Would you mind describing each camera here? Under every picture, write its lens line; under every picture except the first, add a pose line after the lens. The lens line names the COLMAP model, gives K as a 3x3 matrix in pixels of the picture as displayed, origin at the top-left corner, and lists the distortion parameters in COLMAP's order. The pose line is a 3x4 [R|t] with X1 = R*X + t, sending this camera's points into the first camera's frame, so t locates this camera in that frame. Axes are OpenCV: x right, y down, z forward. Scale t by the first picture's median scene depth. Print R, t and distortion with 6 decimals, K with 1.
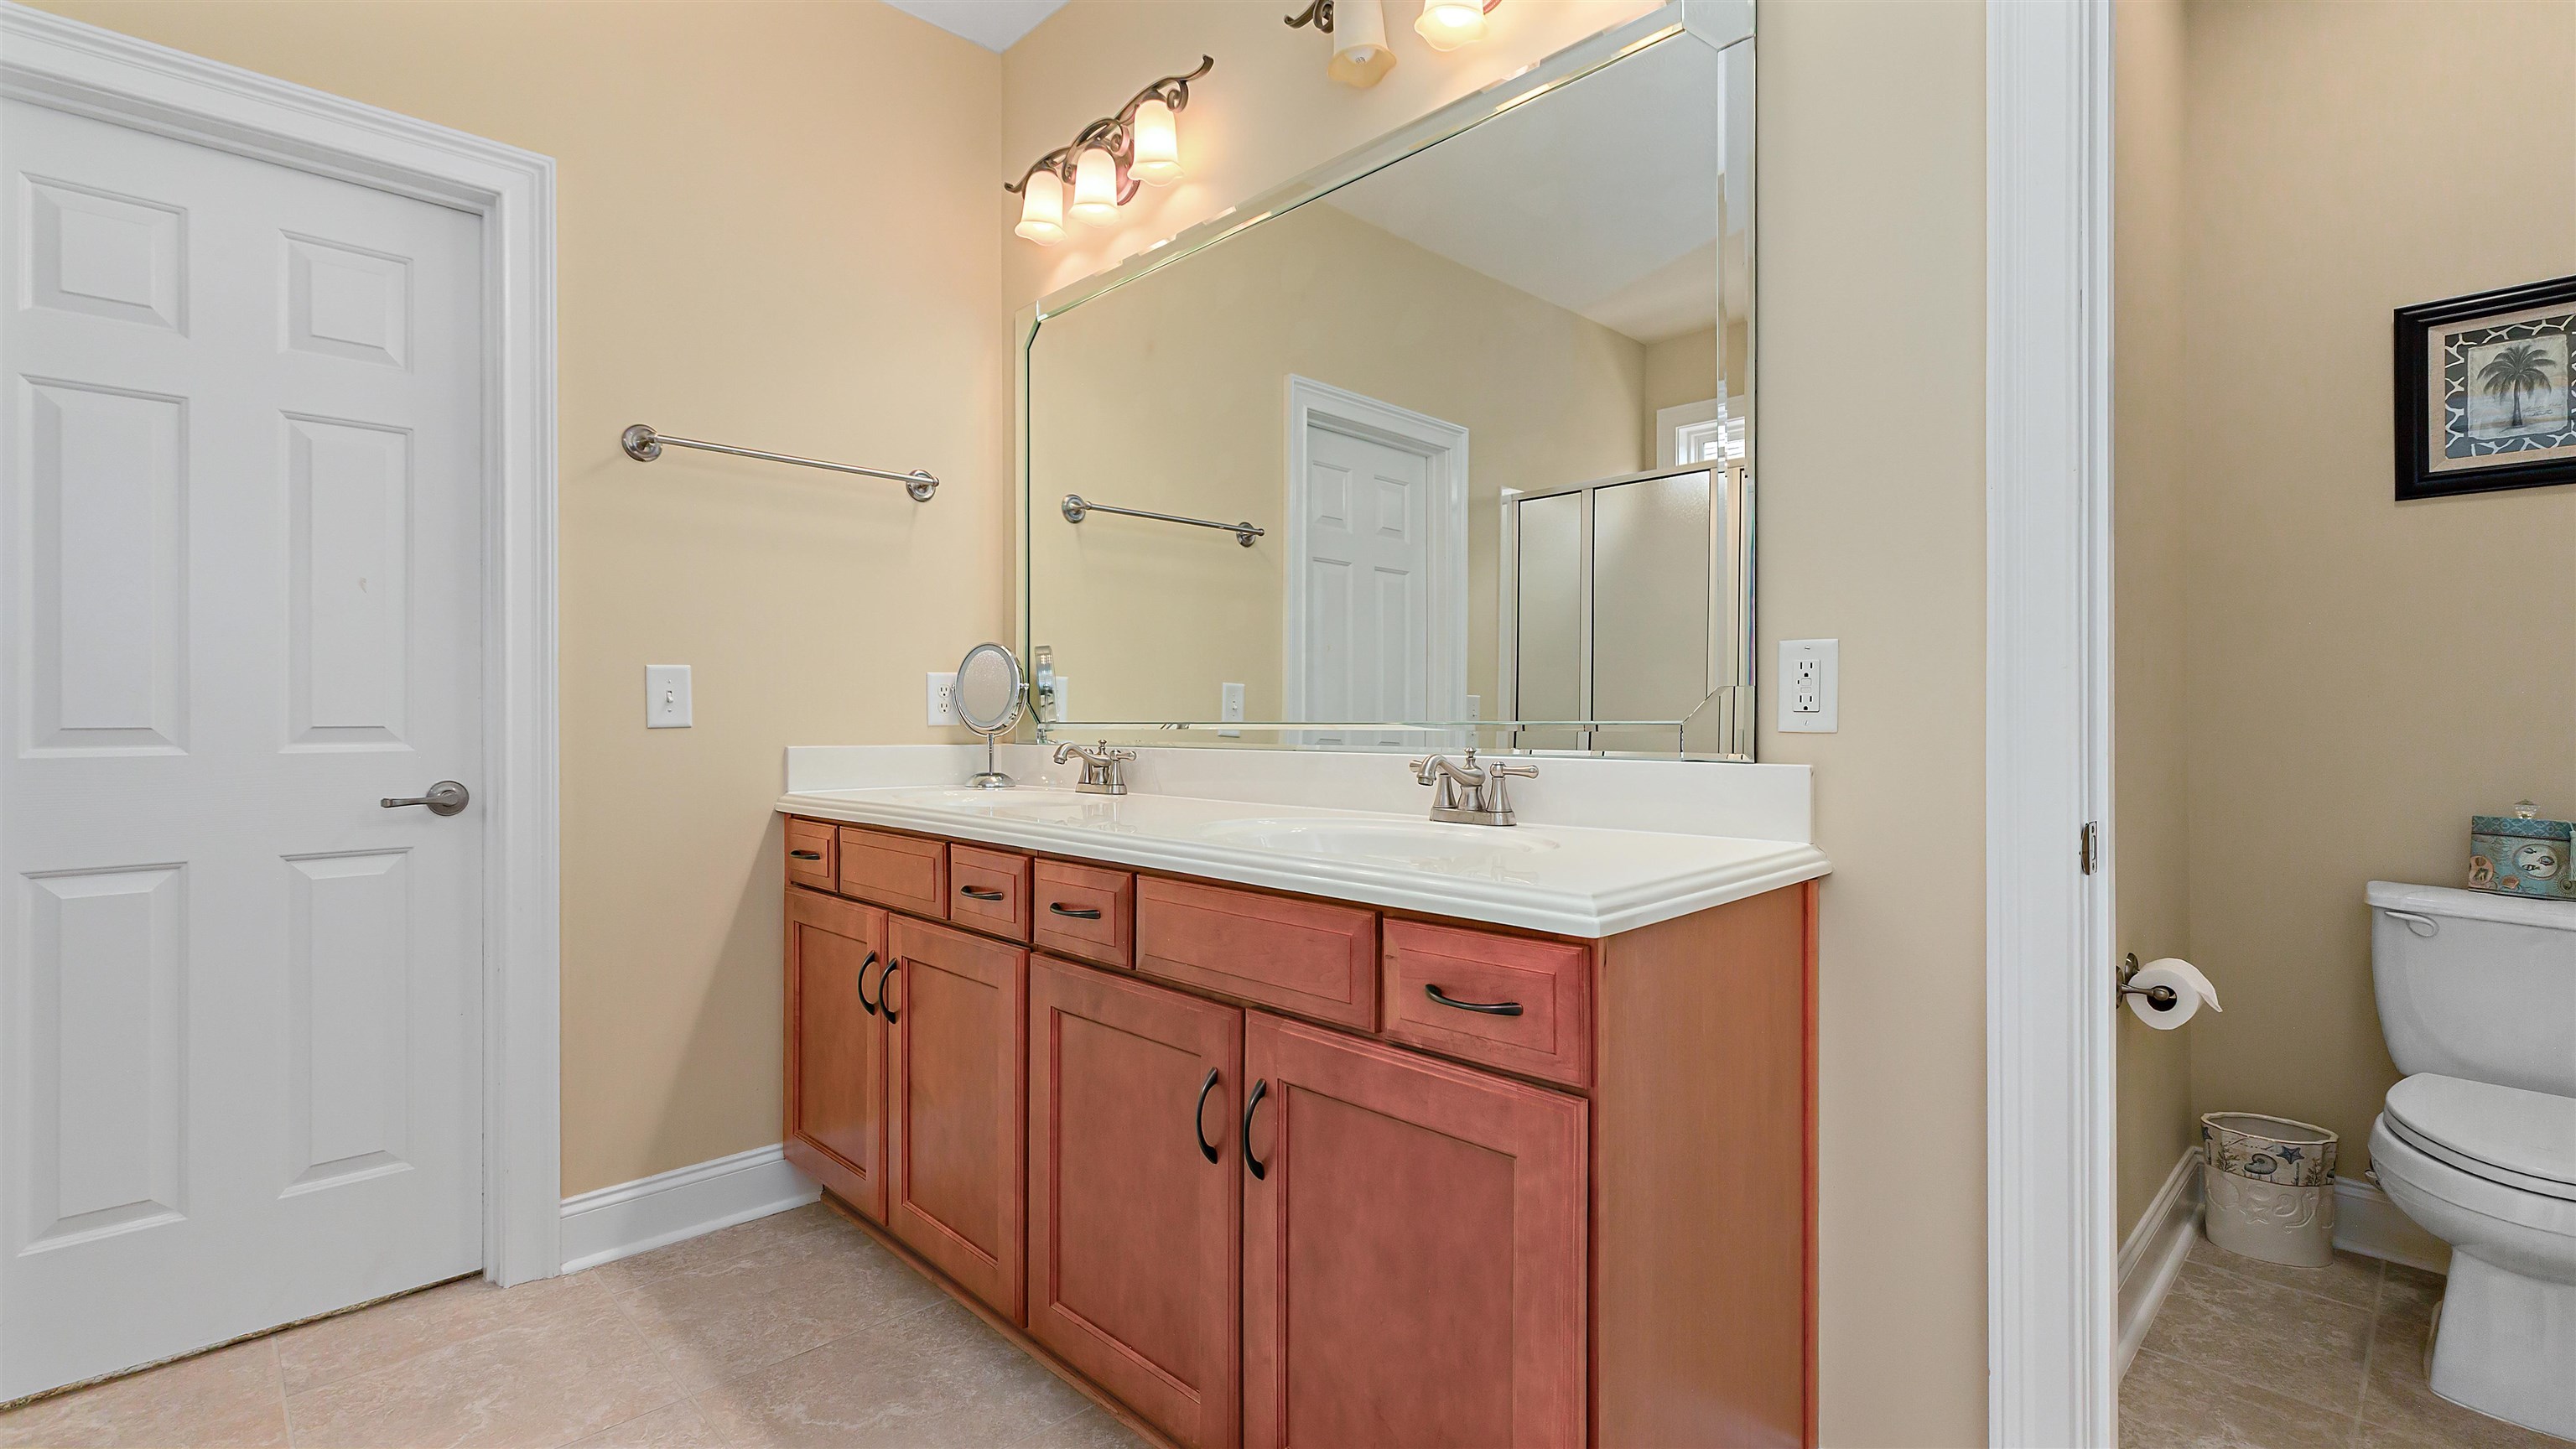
lens RADIAL K [[1158.1, 0, 1288.1], [0, 1158.1, 712.7], [0, 0, 1]] dist [0.003293, 0.001067]
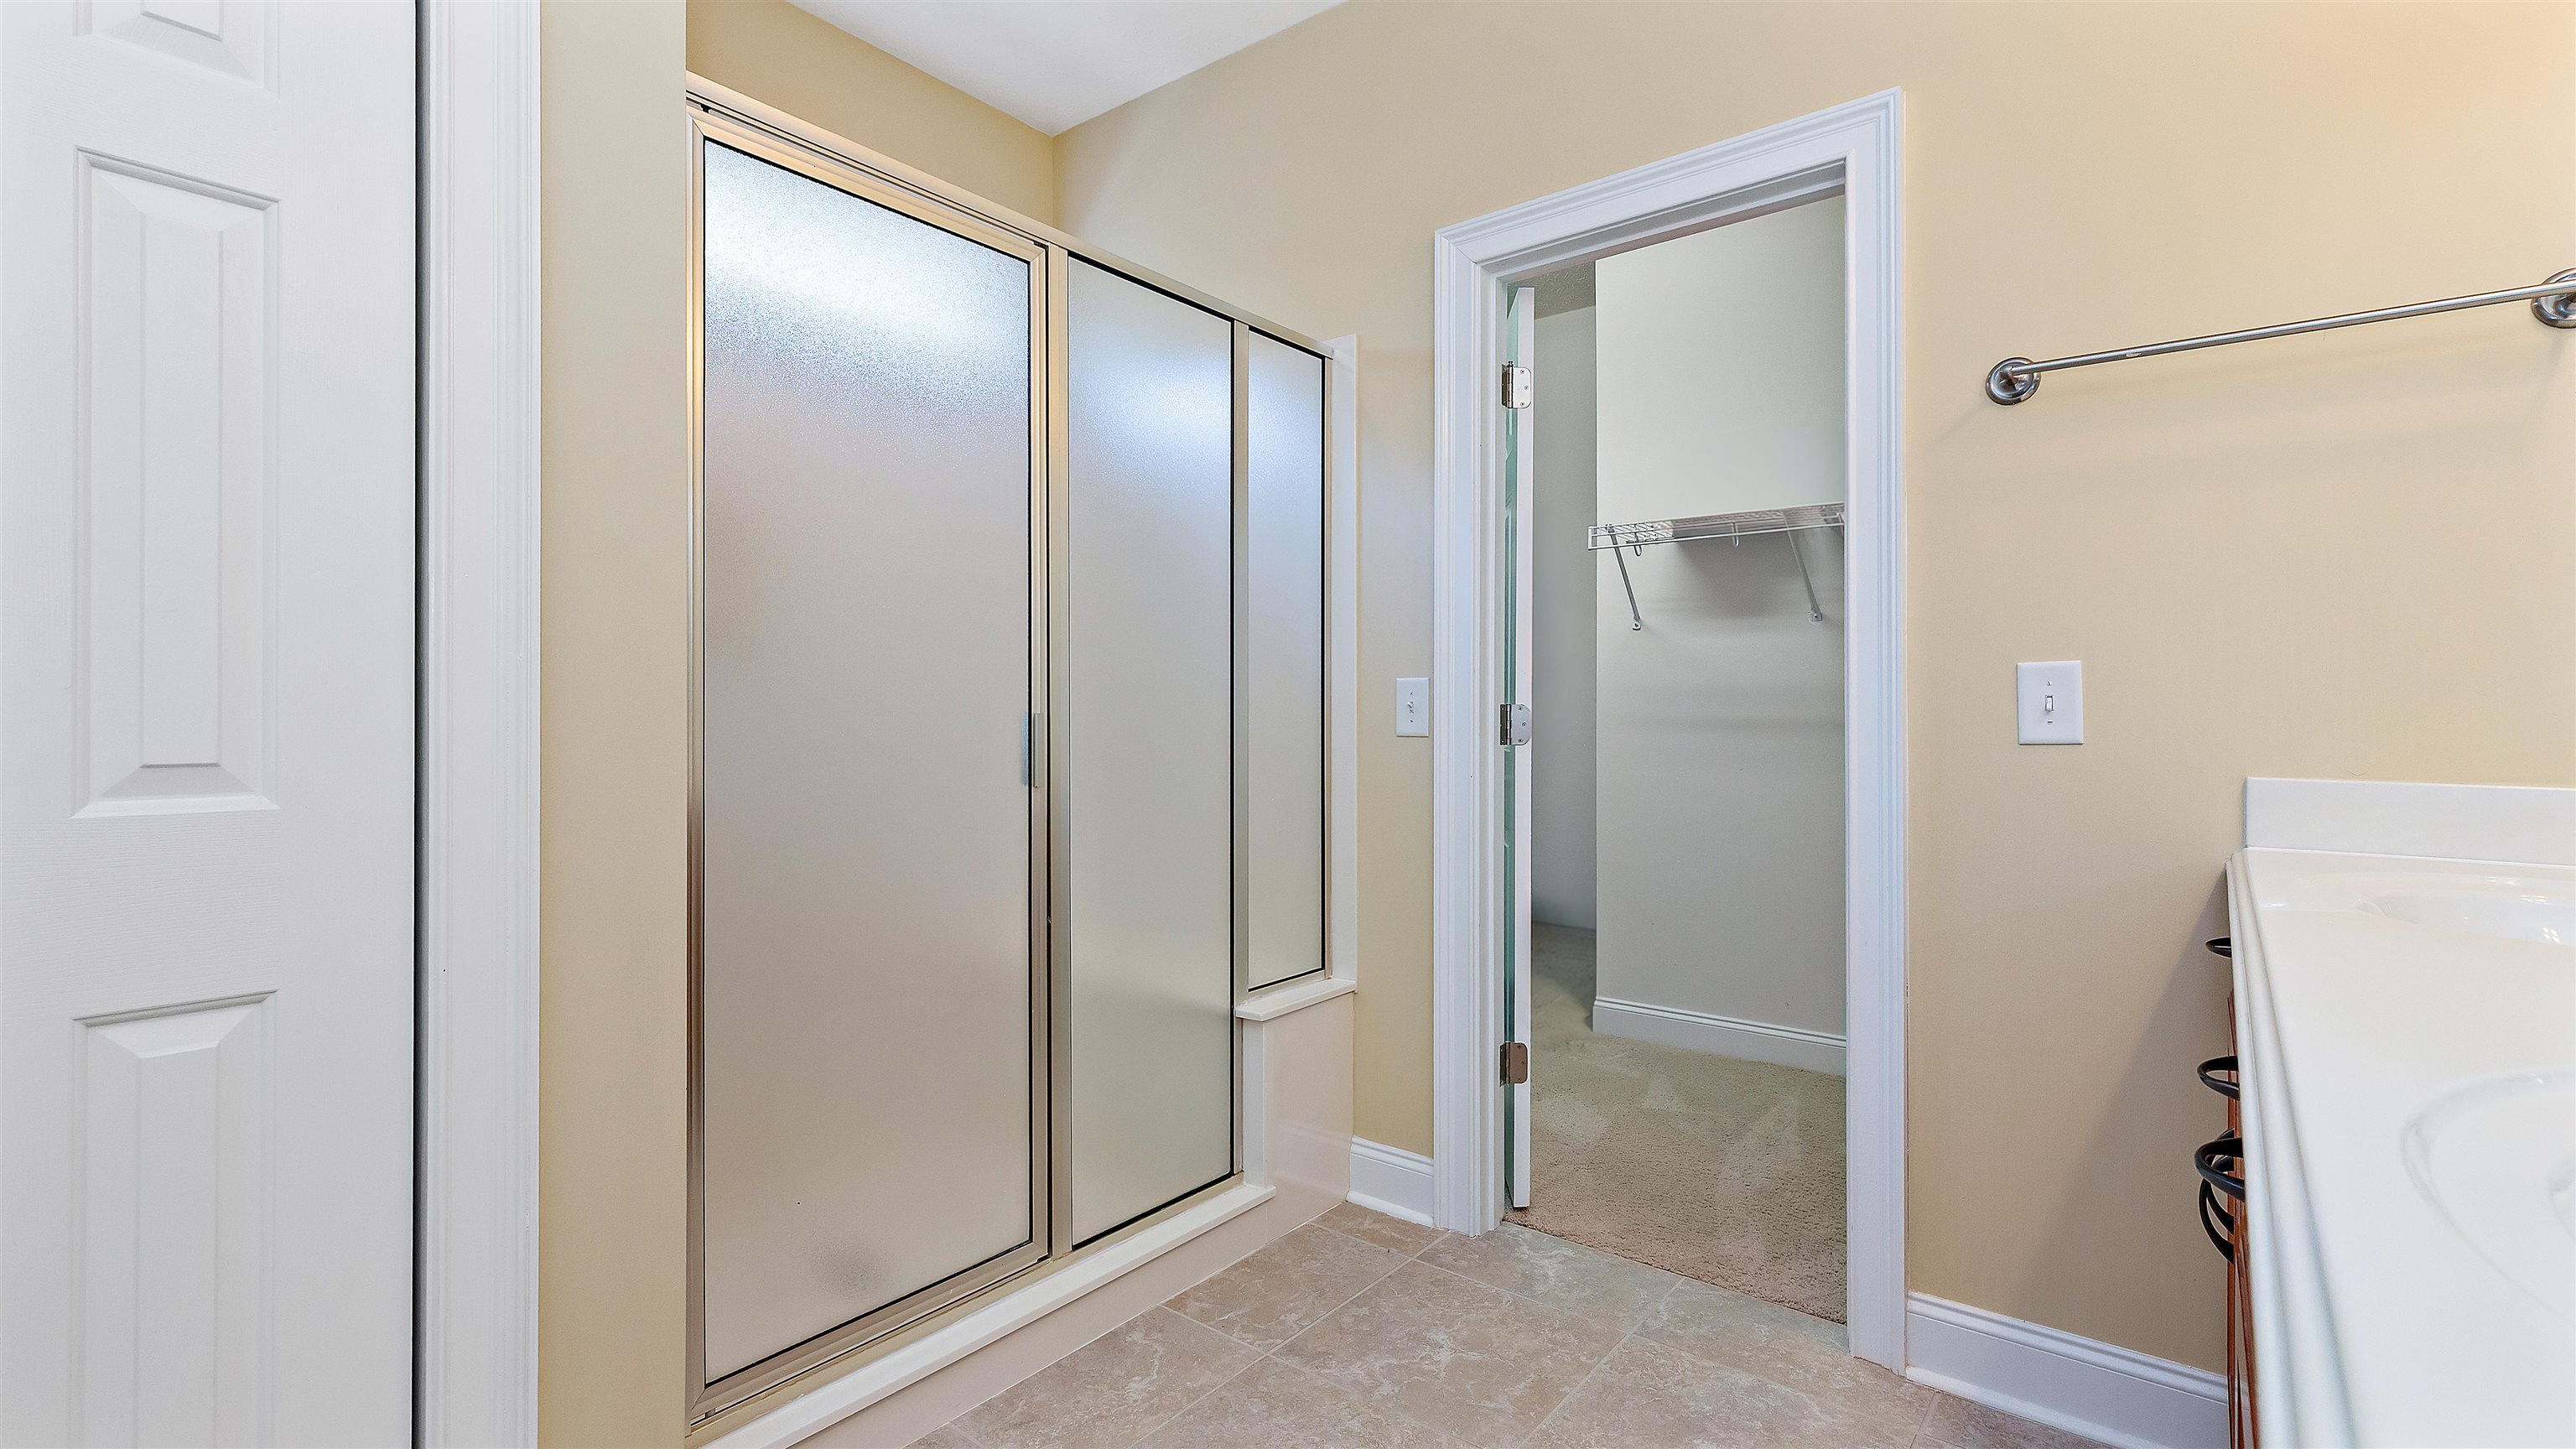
lens RADIAL K [[1158.1, 0, 1288.1], [0, 1158.1, 712.7], [0, 0, 1]] dist [0.003293, 0.001067]
pose [[0.122574, -0.003618, -0.992453, 0.182416], [-0.000286, 0.999993, -0.003681, -0.005105], [0.992459, 0.000735, 0.122572, 0.463682]]
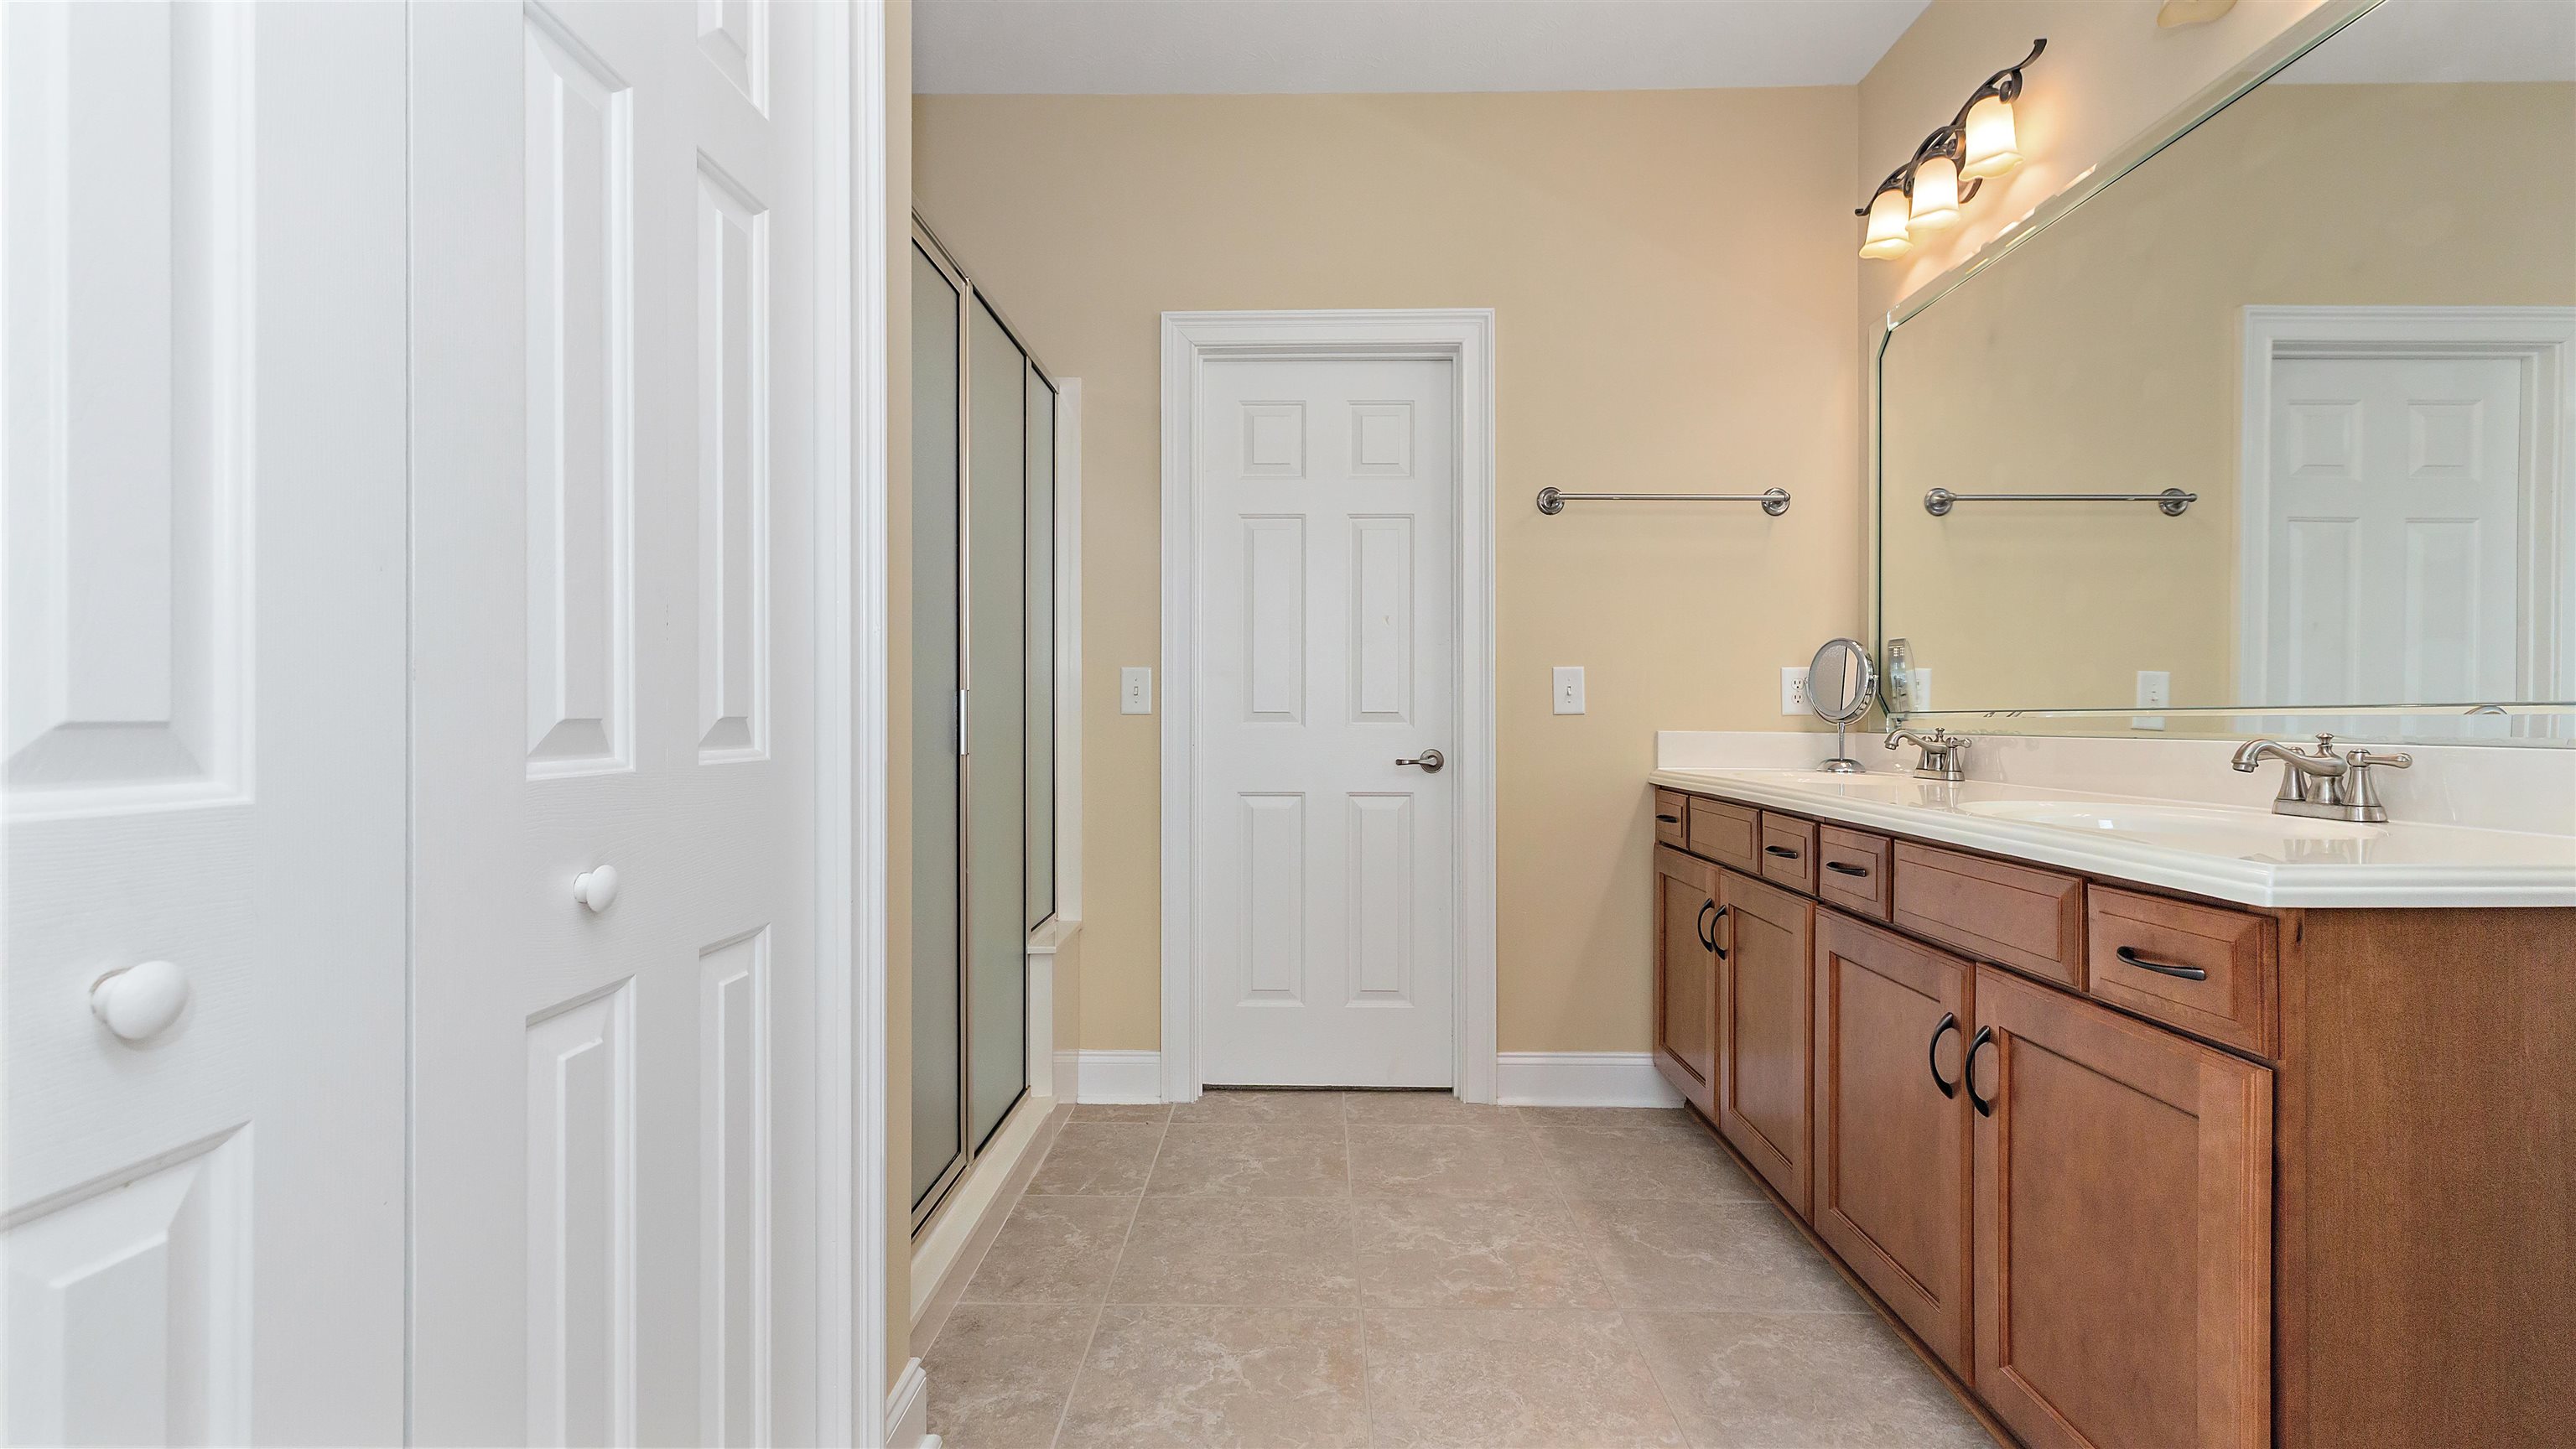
lens RADIAL K [[1158.1, 0, 1288.1], [0, 1158.1, 712.7], [0, 0, 1]] dist [0.003293, 0.001067]
pose [[0.702565, 0.000578, -0.711619, 0.200574], [-0.001280, 0.999999, -0.000451, 0.013385], [0.711618, 0.001228, 0.702566, -0.168892]]
